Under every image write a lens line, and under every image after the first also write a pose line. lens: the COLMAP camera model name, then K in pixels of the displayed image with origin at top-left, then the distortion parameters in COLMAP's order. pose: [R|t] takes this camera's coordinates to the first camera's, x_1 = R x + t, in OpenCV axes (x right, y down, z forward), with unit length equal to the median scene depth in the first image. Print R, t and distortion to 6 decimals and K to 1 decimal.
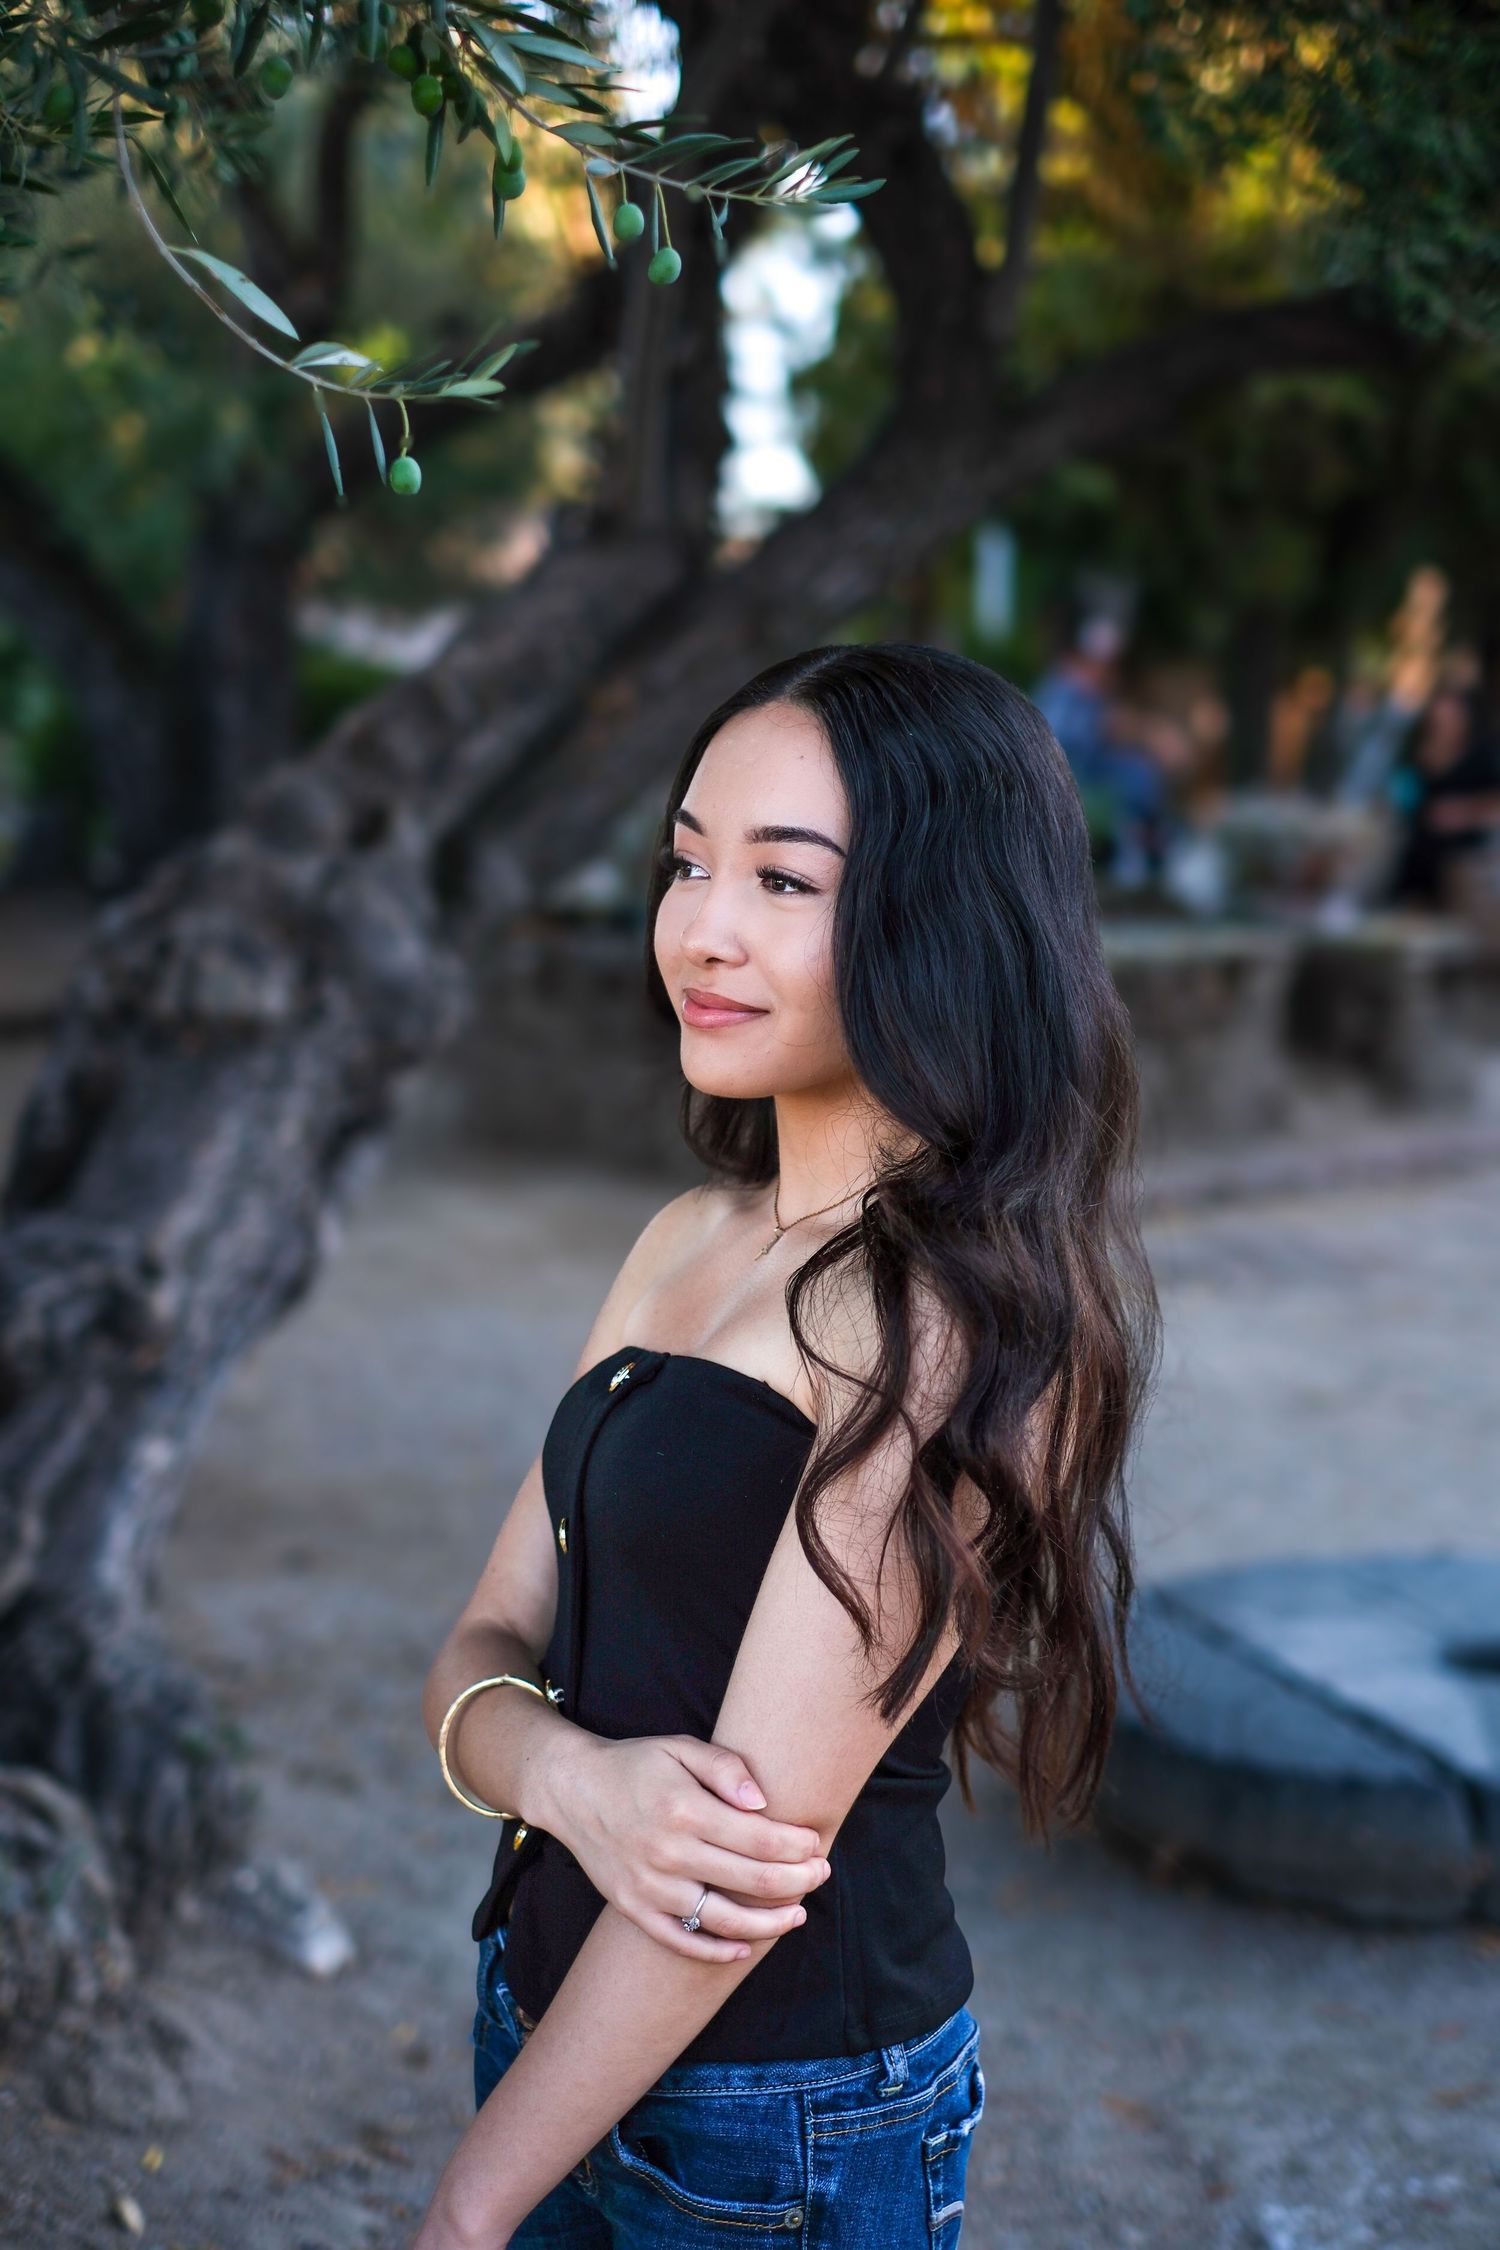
lens RADIAL K [[3492.8, 0, 865.3], [0, 3492.8, 1130.6], [0, 0, 1]] dist [-0.039865, 0.051700]
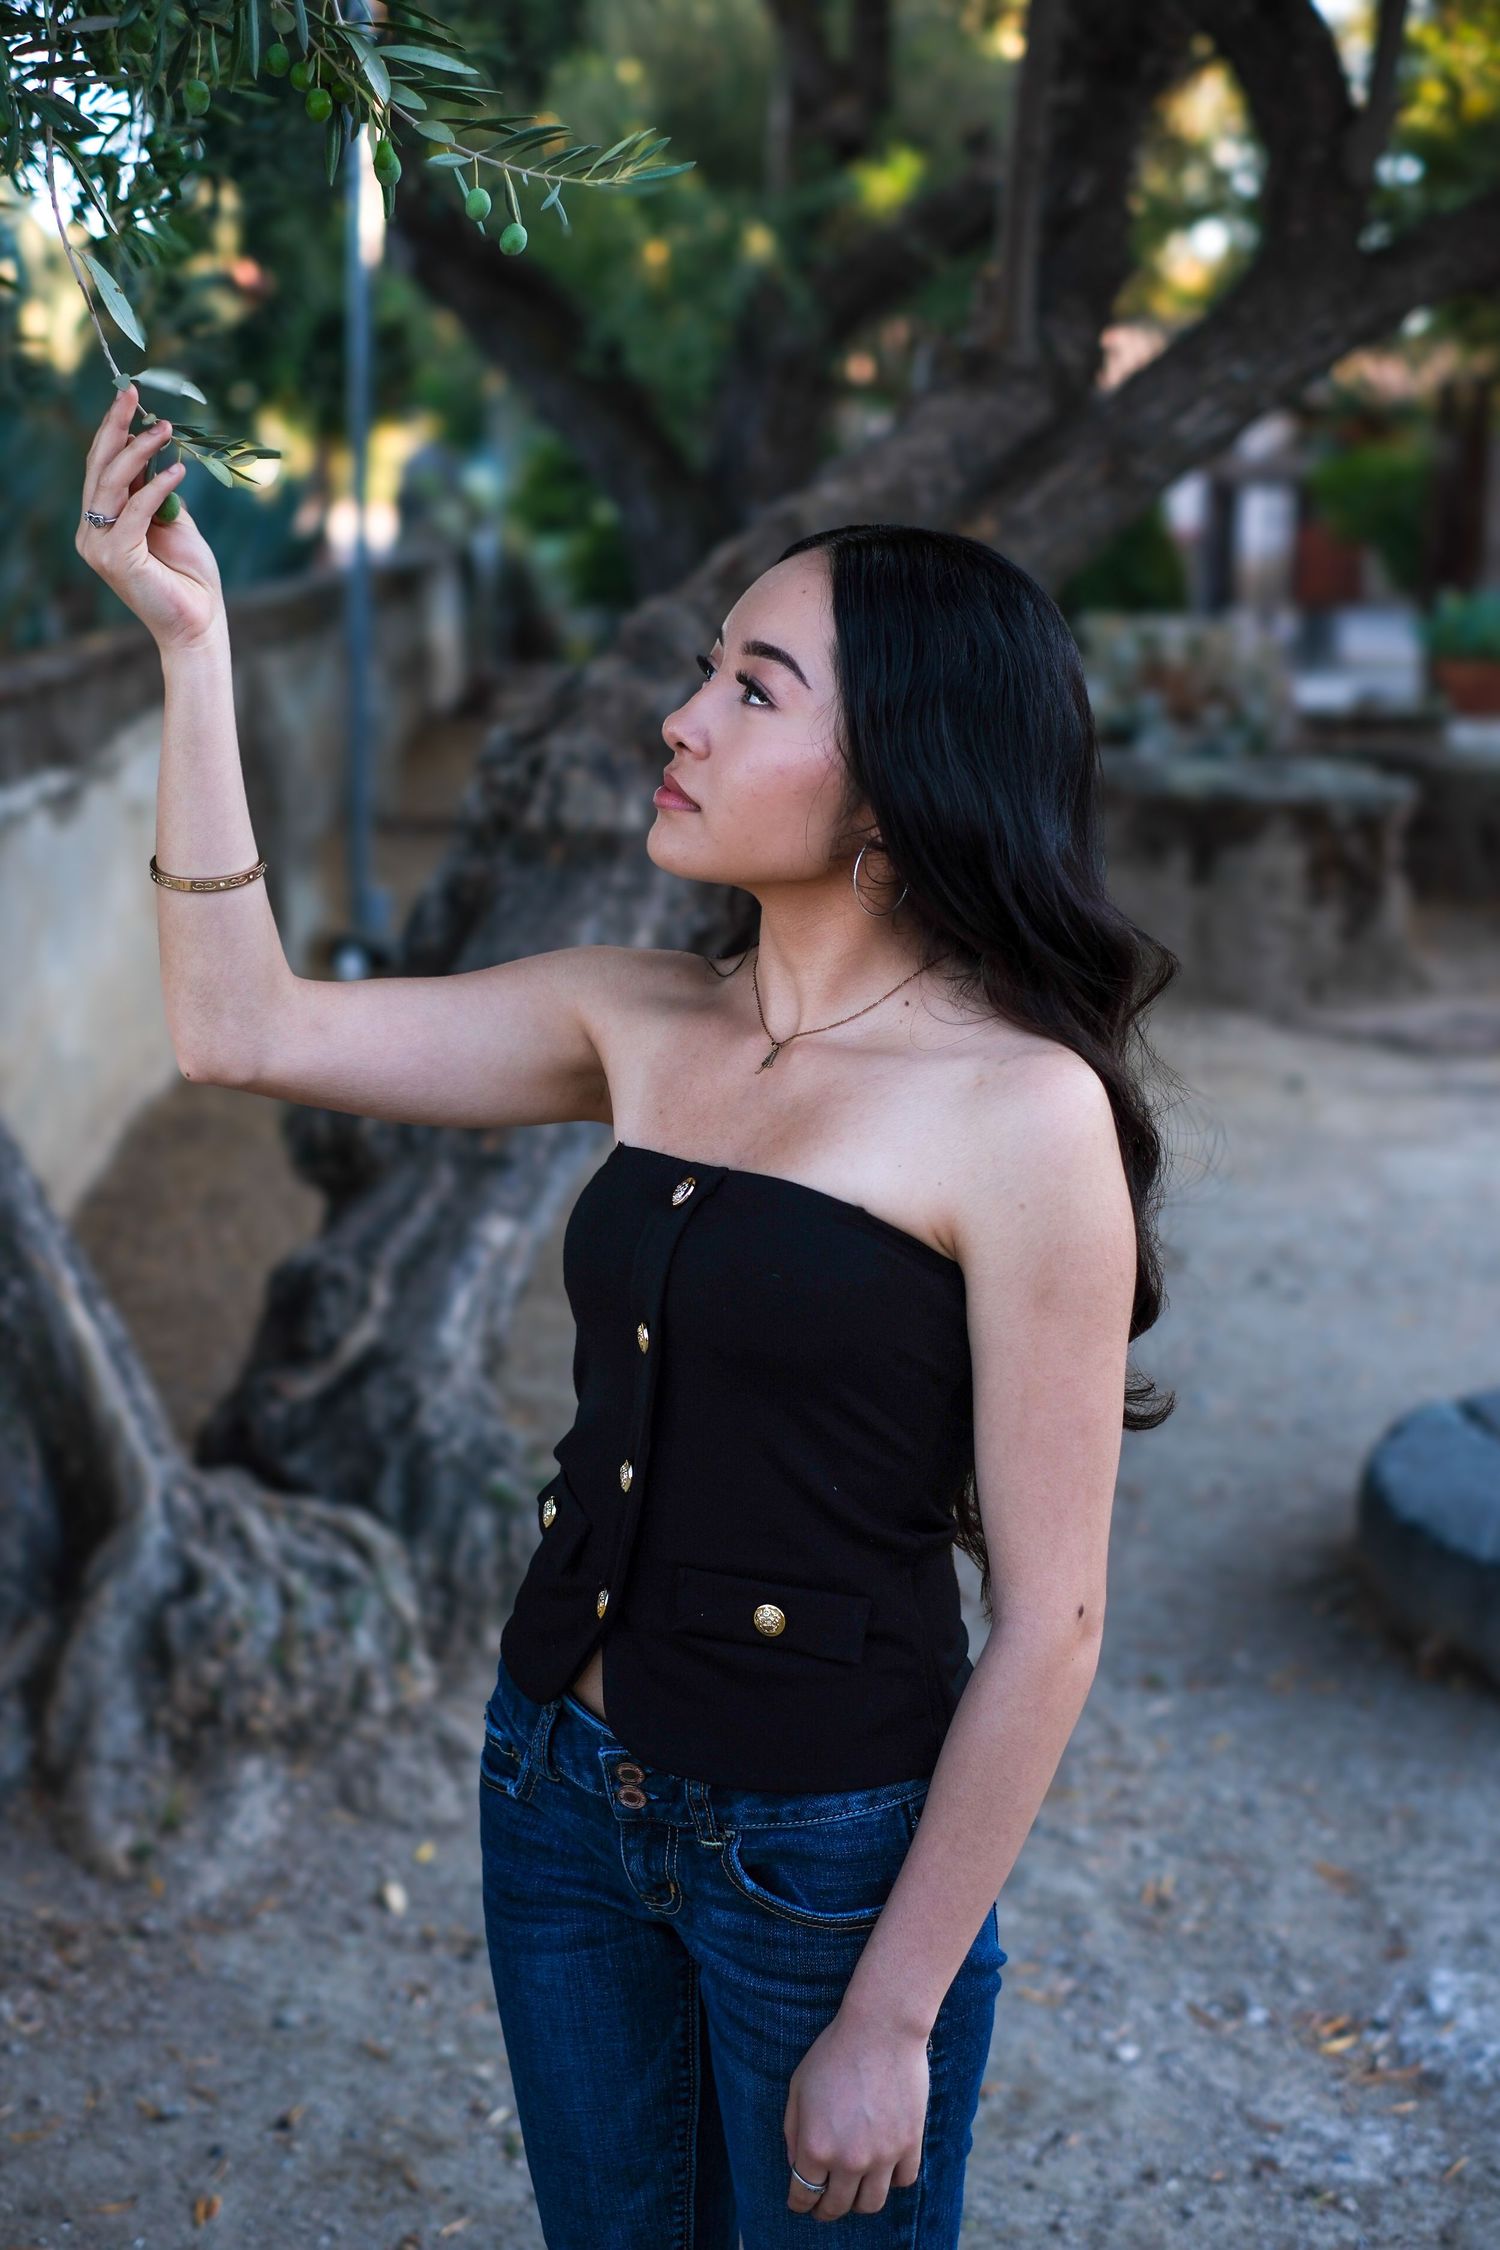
lens RADIAL K [[3492.8, 0, 865.3], [0, 3492.8, 1130.6], [0, 0, 1]] dist [-0.039865, 0.051700]
pose [[0.984919, 0.034030, -0.169636, 0.109610], [-0.024477, 0.998011, 0.058088, -0.006229], [0.171276, -0.053060, 0.983793, -0.067762]]
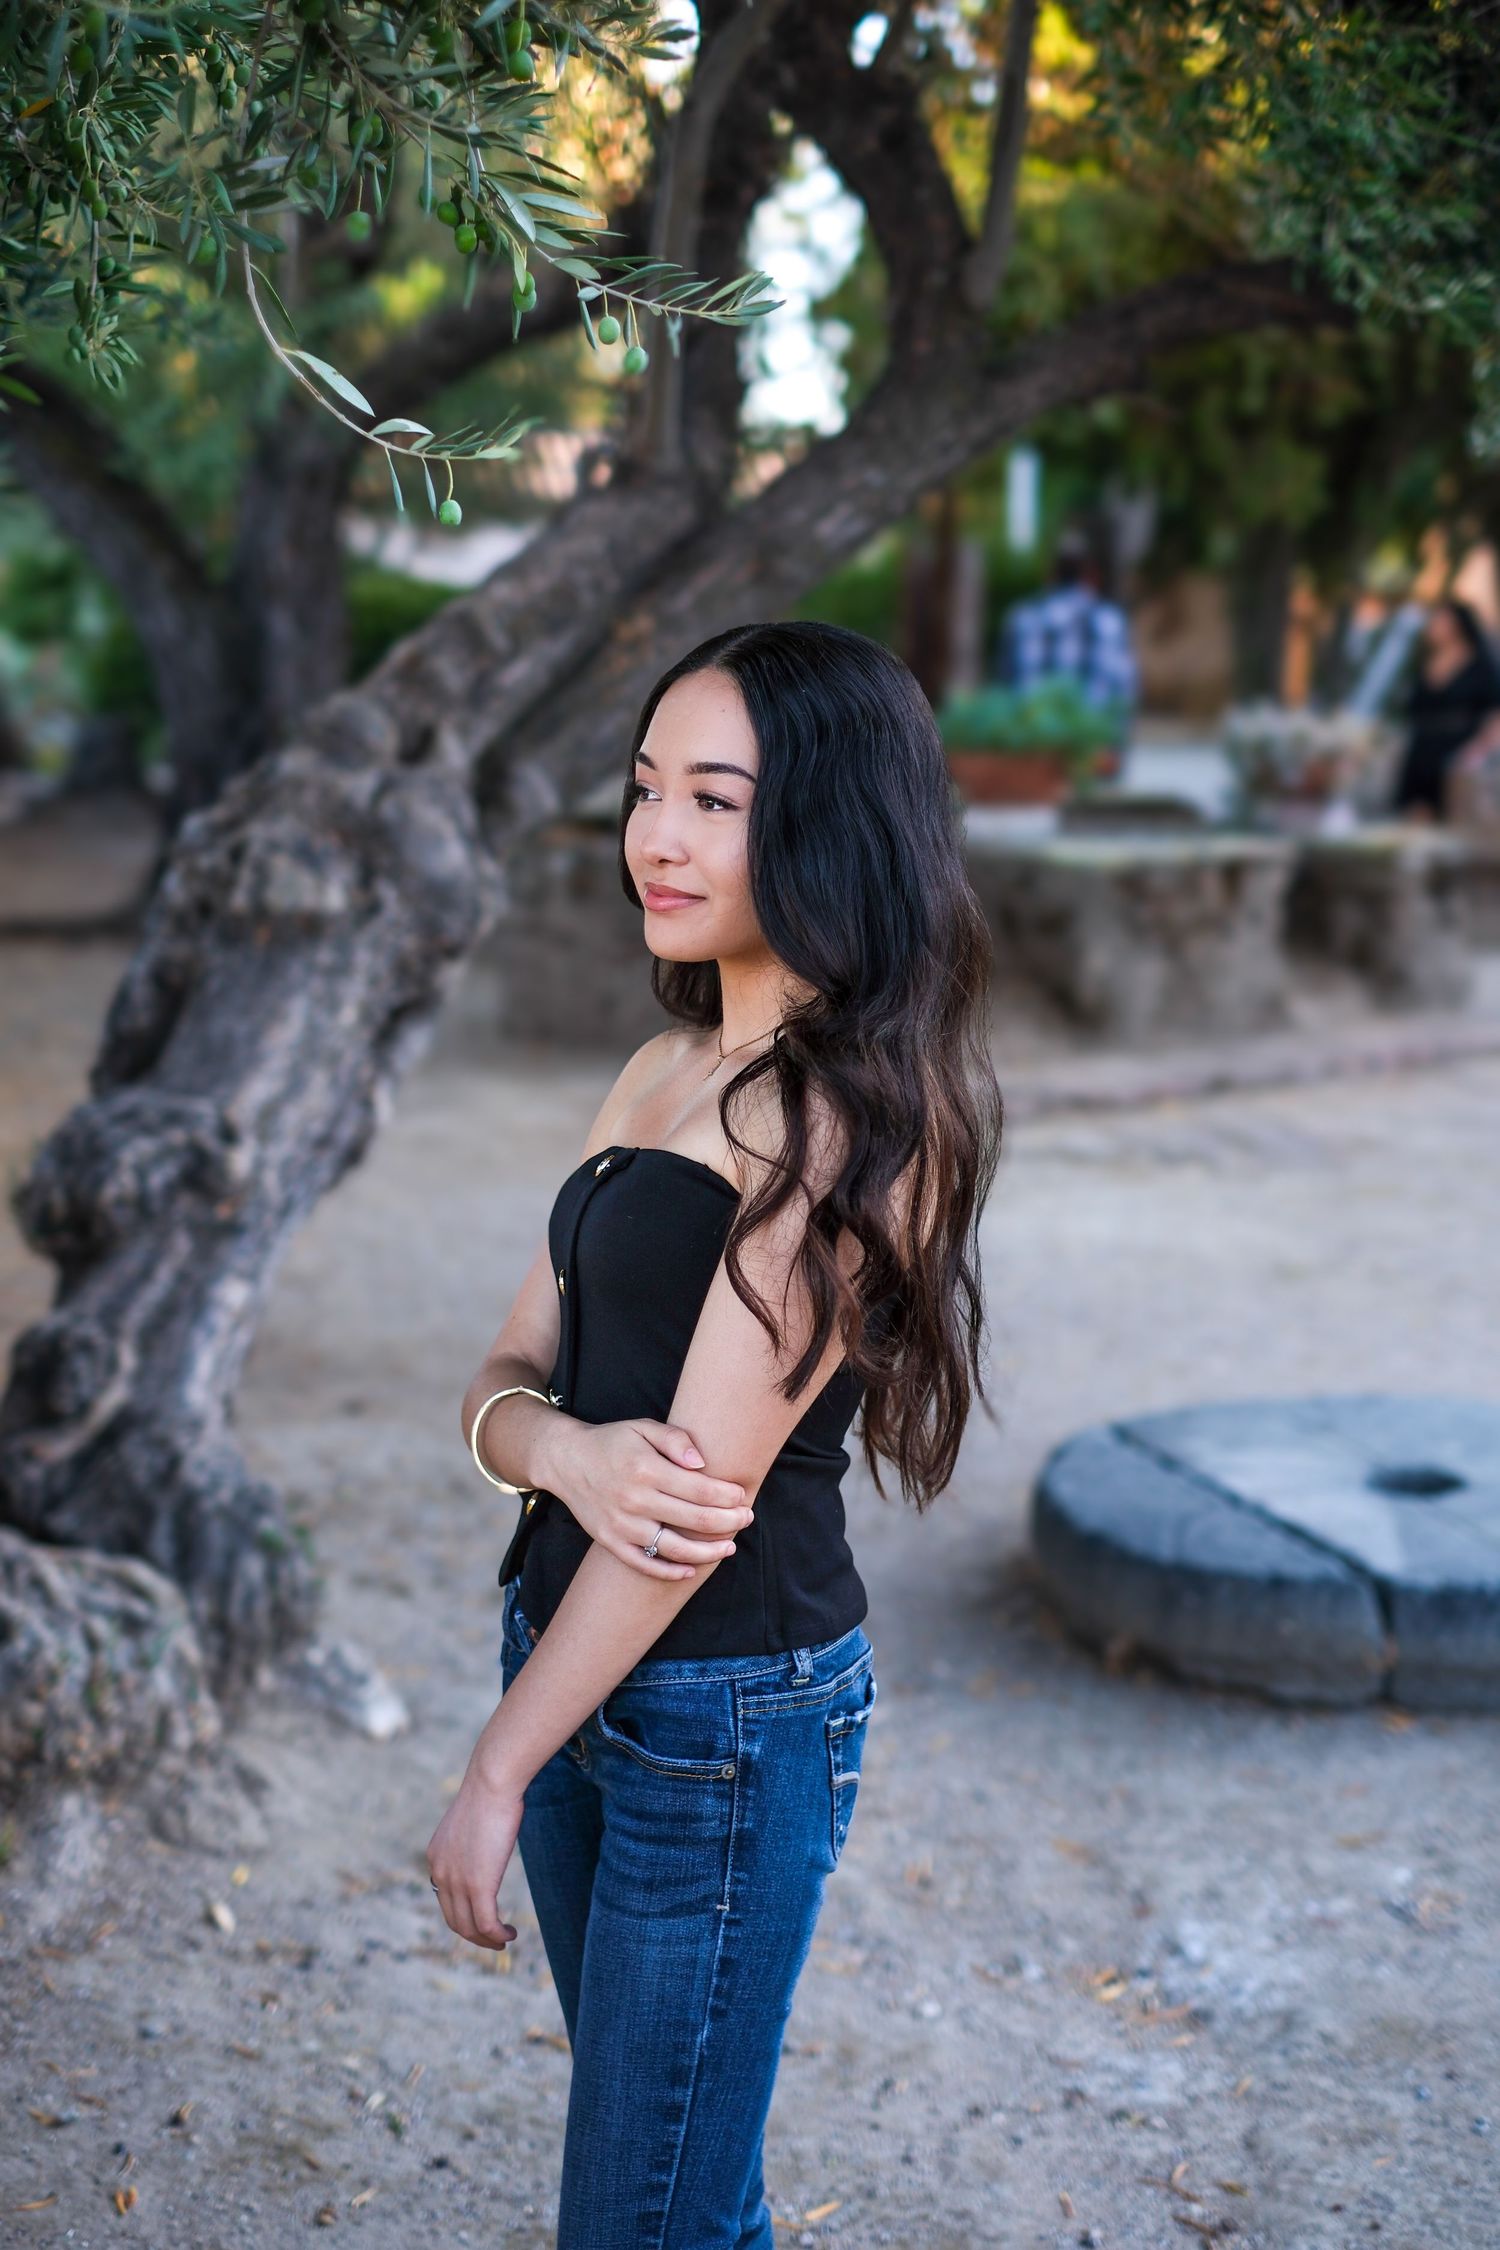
lens RADIAL K [[3448.1, 0, 877.3], [0, 3448.1, 1120.5], [0, 0, 1]] dist [-0.078225, 0.178224]
pose [[0.999960, -0.000517, -0.008886, 0.021007], [0.000740, 0.999686, 0.025055, 0.008453], [0.008871, -0.025061, 0.999647, -0.147538]]
